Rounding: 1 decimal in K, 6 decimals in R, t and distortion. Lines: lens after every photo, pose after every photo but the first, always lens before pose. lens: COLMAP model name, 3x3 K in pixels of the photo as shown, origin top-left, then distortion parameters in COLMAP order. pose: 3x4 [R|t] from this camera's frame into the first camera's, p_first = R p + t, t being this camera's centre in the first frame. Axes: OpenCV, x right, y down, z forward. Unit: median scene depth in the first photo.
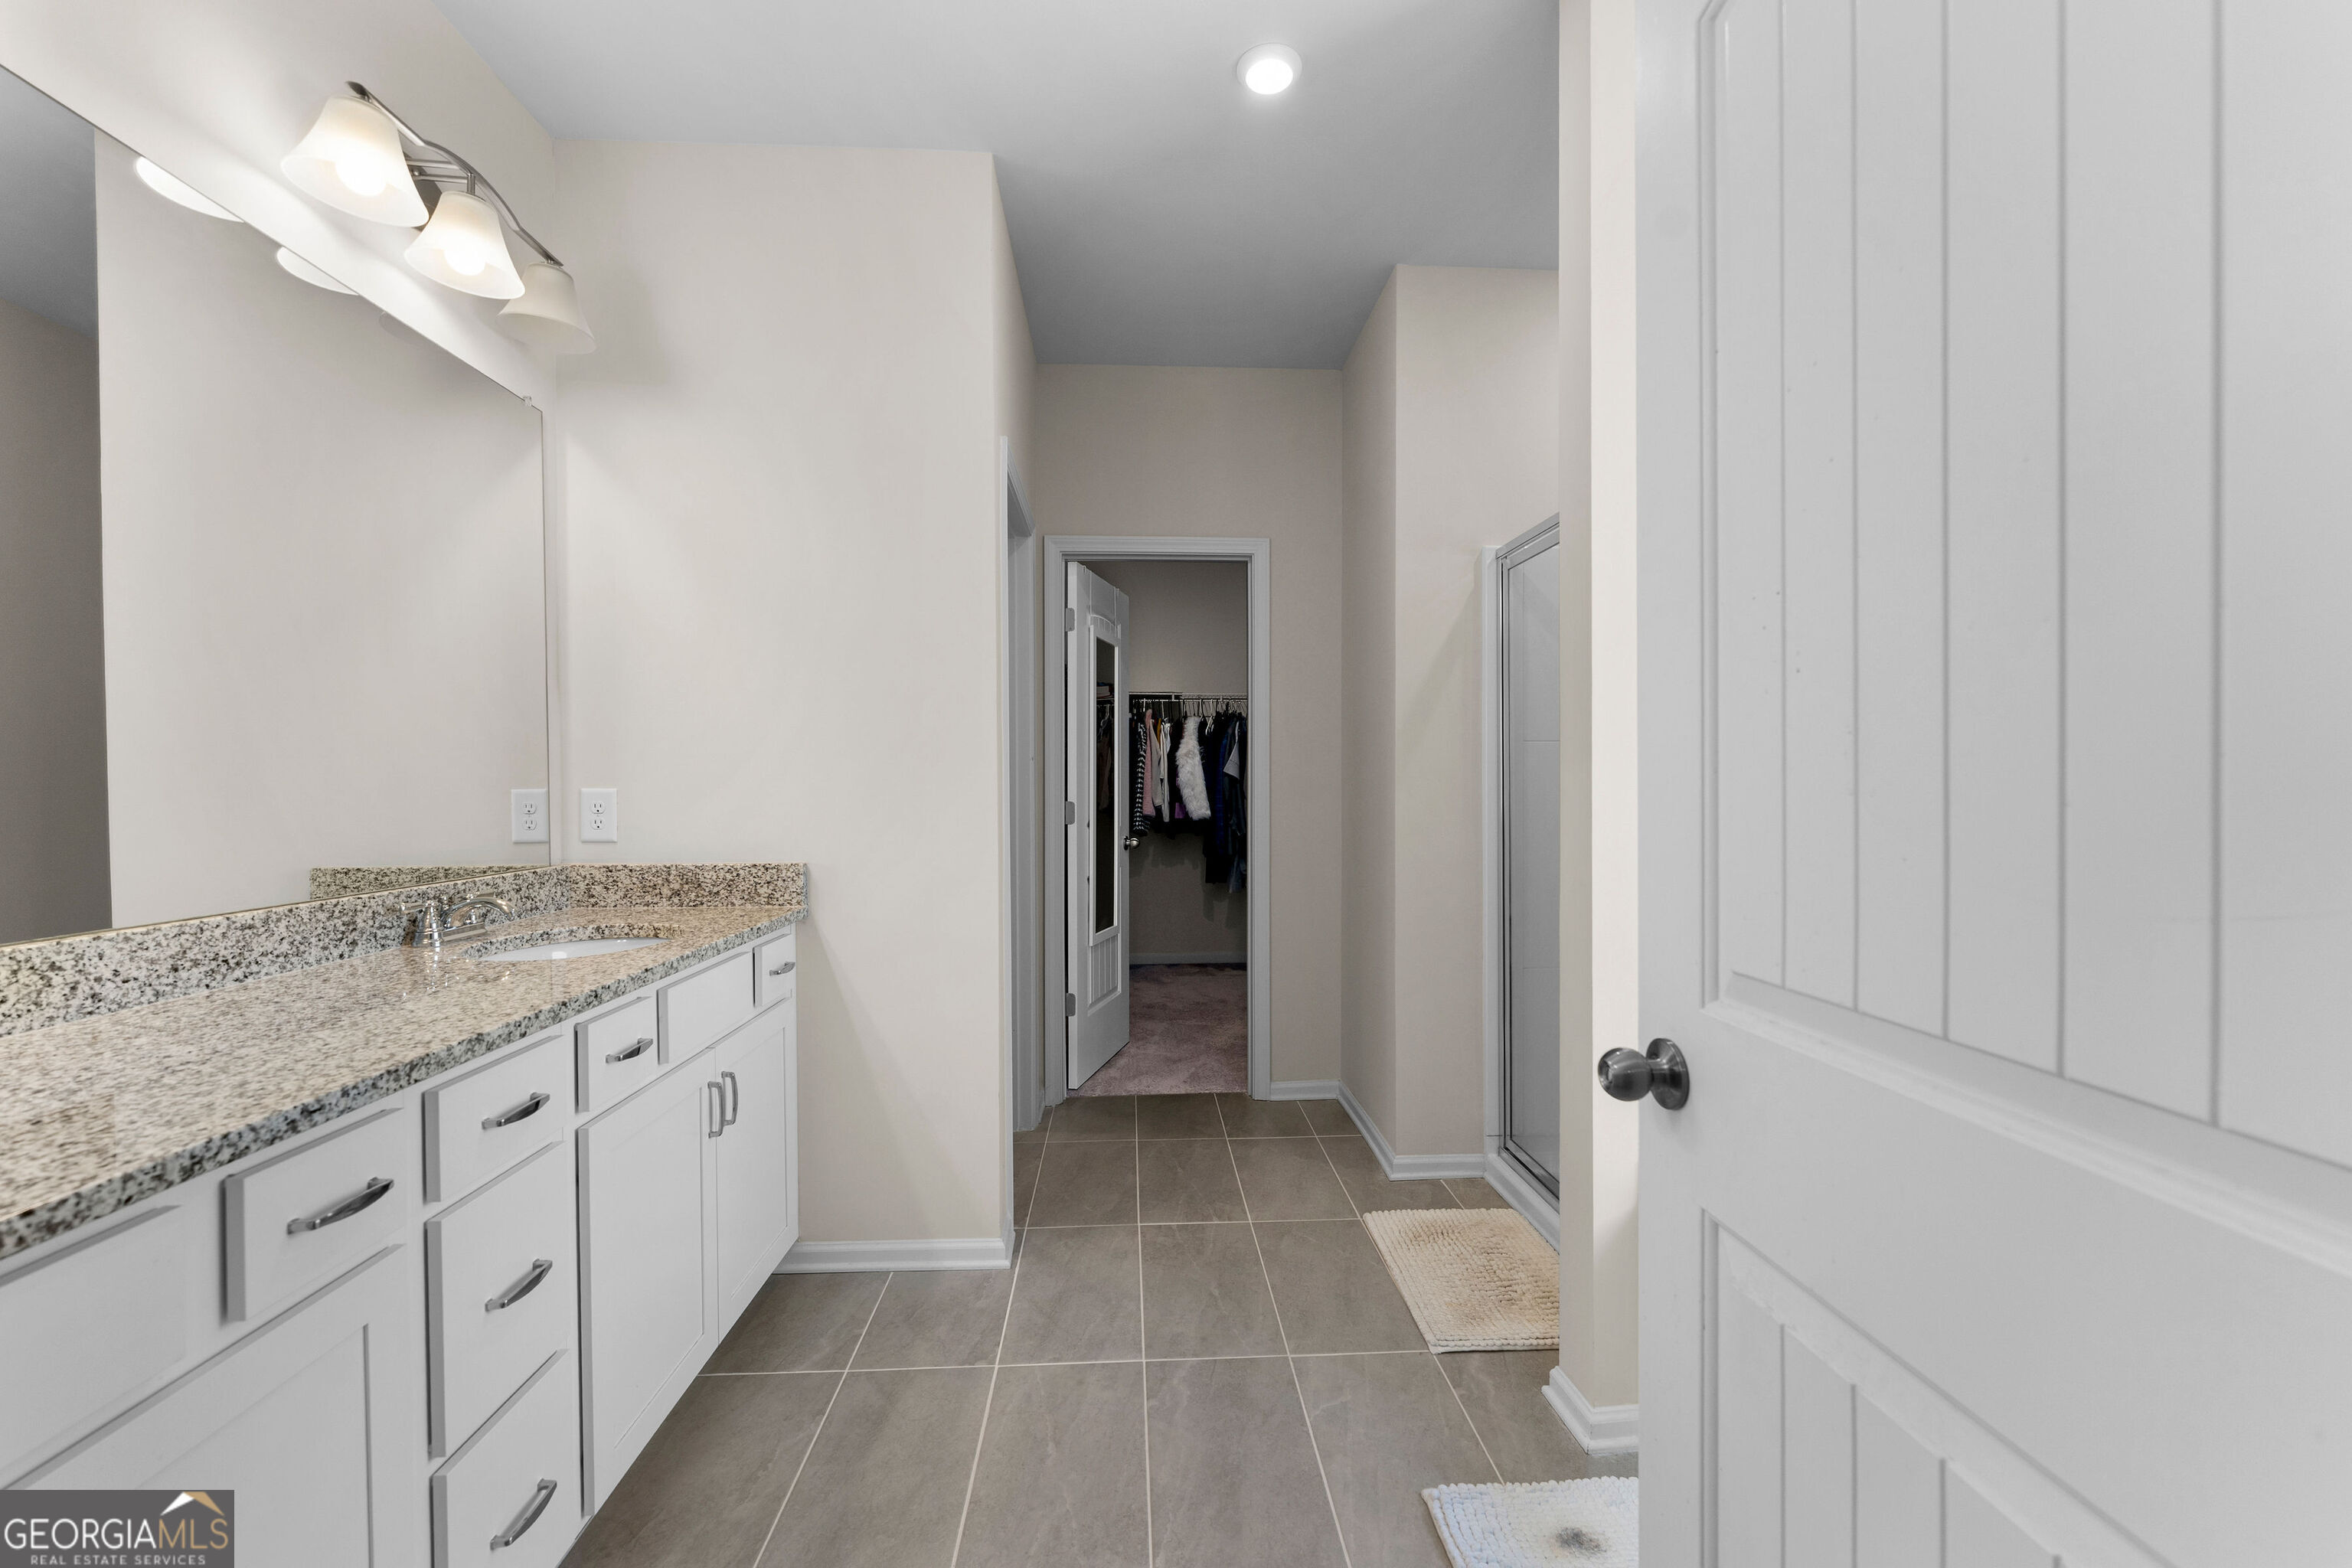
lens RADIAL K [[951.3, 0, 1170.2], [0, 951.3, 791.0], [0, 0, 1]] dist [0.002556, -0.000117]
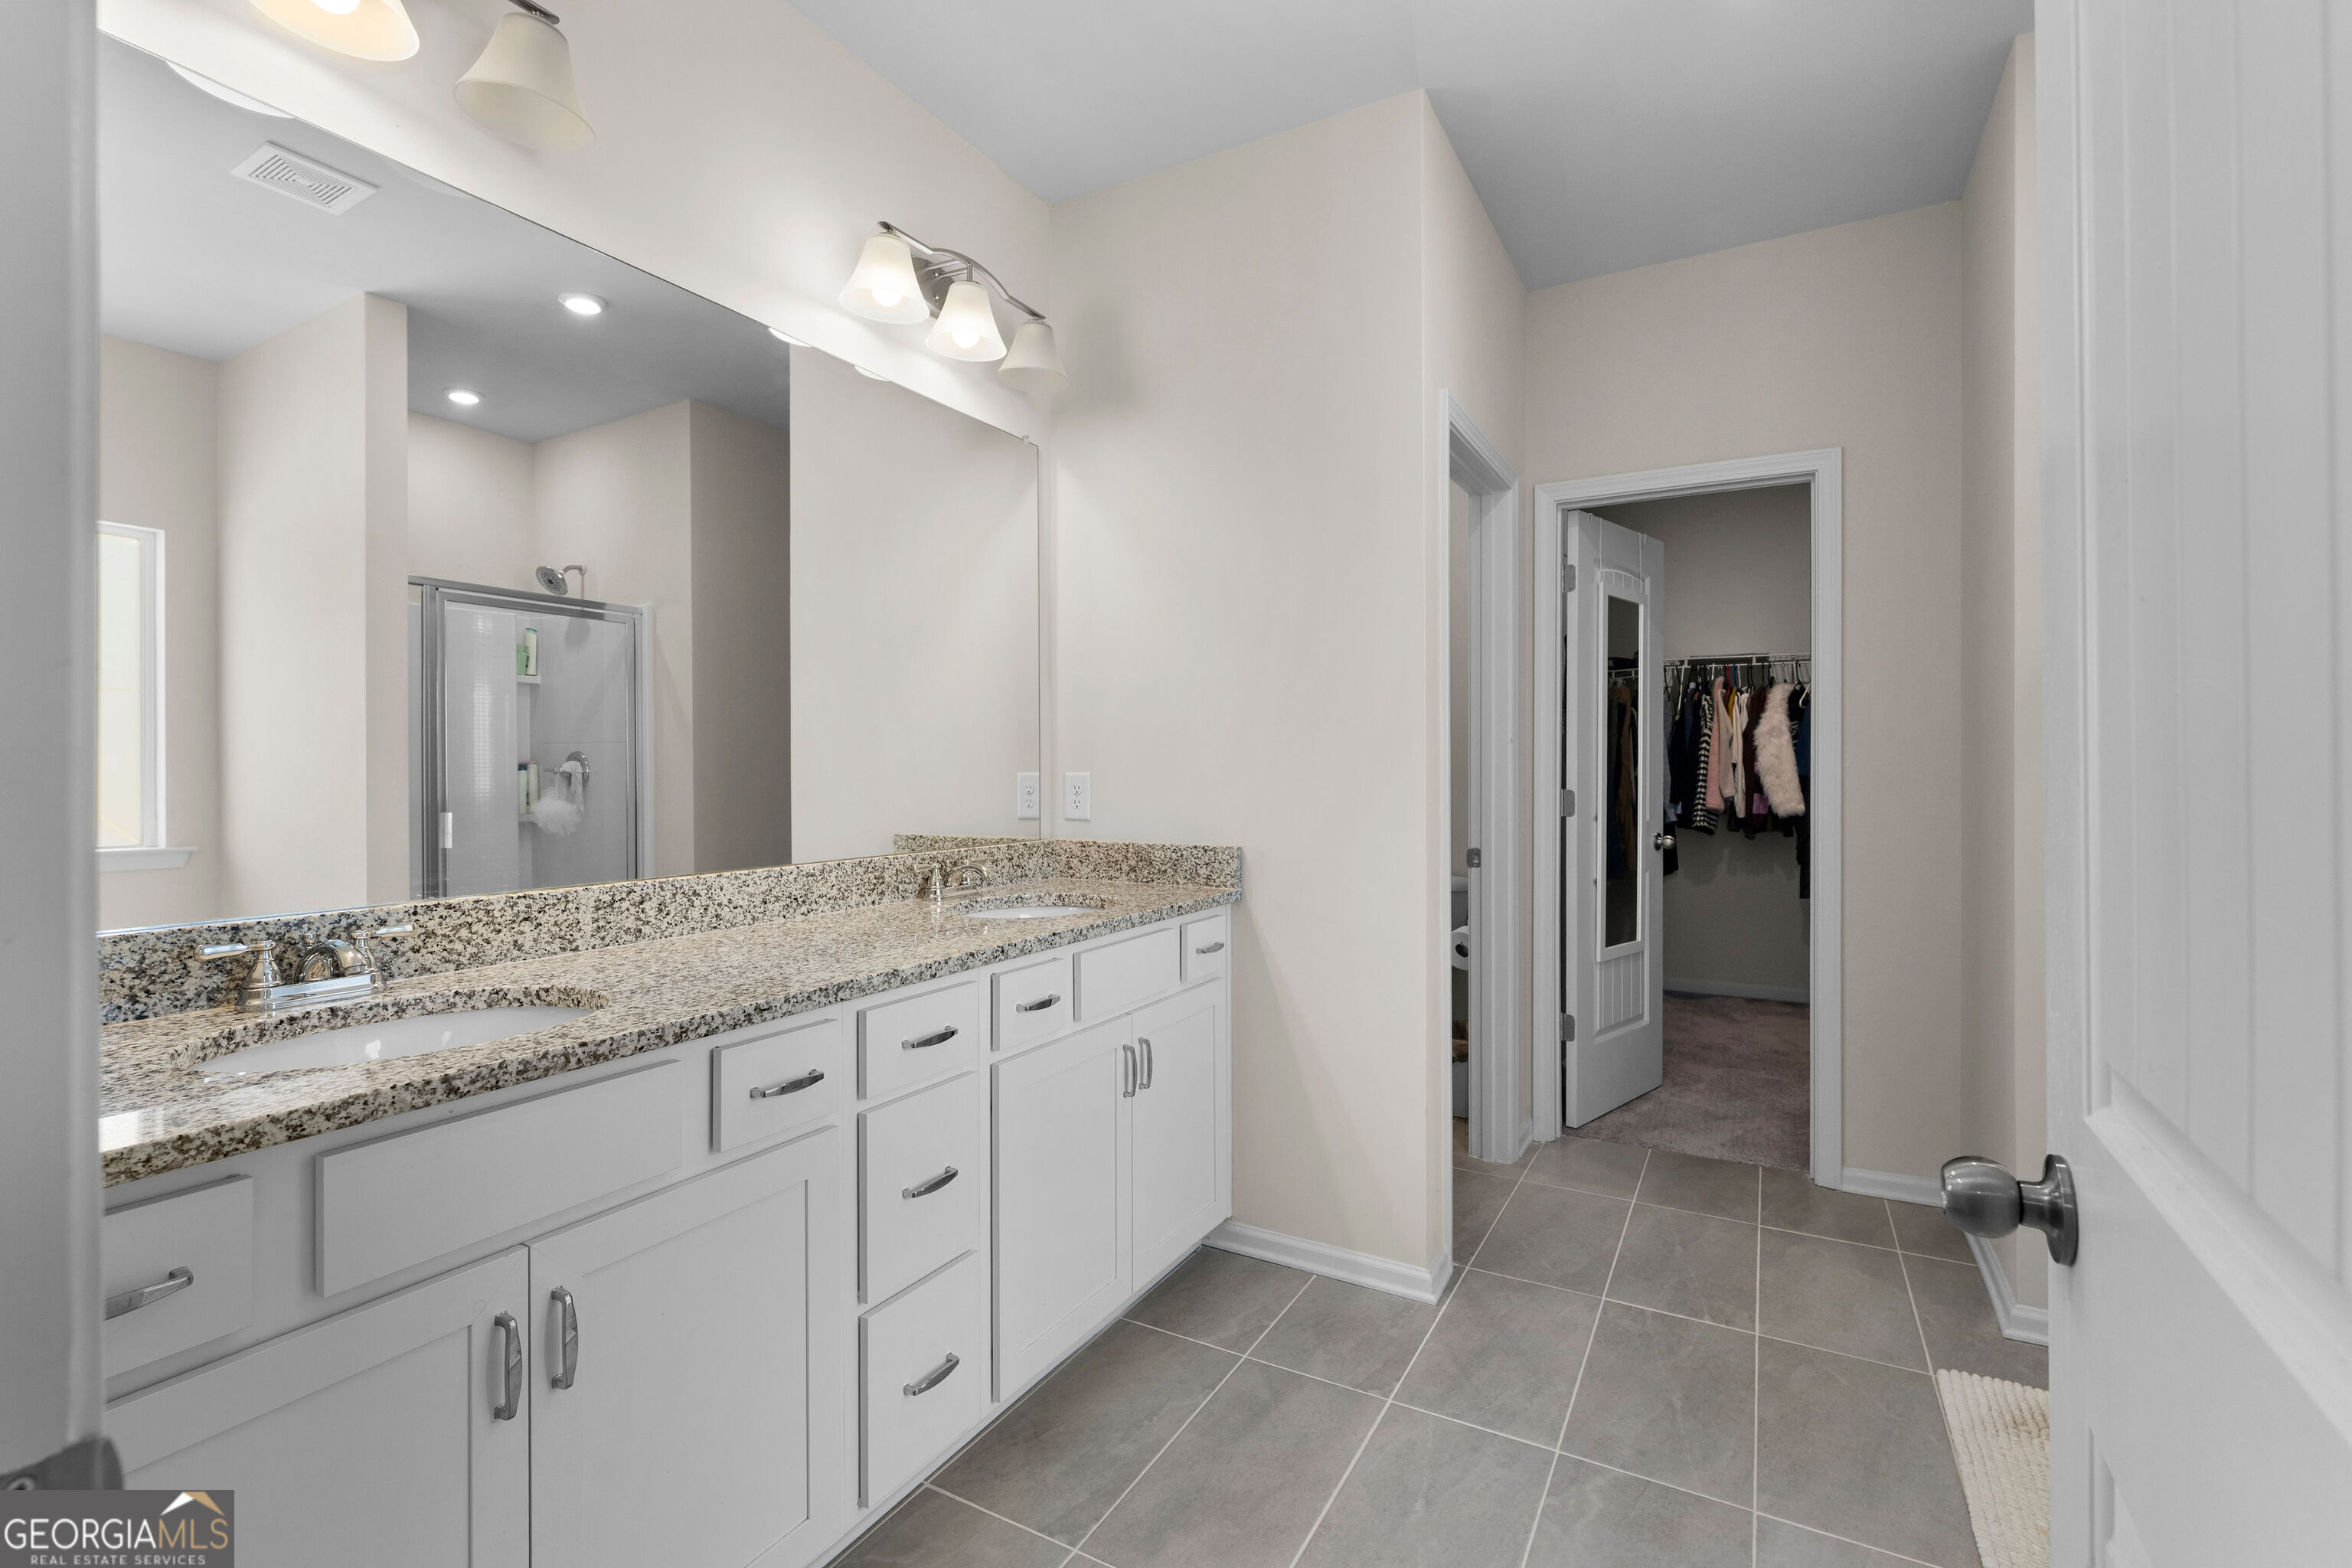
lens RADIAL K [[1046.6, 0, 1175.0], [0, 1046.6, 760.0], [0, 0, 1]] dist [0.002668, -0.000164]
pose [[0.847047, -0.000976, -0.531516, 0.170804], [-0.007106, 0.999888, -0.013160, -0.001712], [0.531470, 0.014924, 0.846946, 0.019535]]
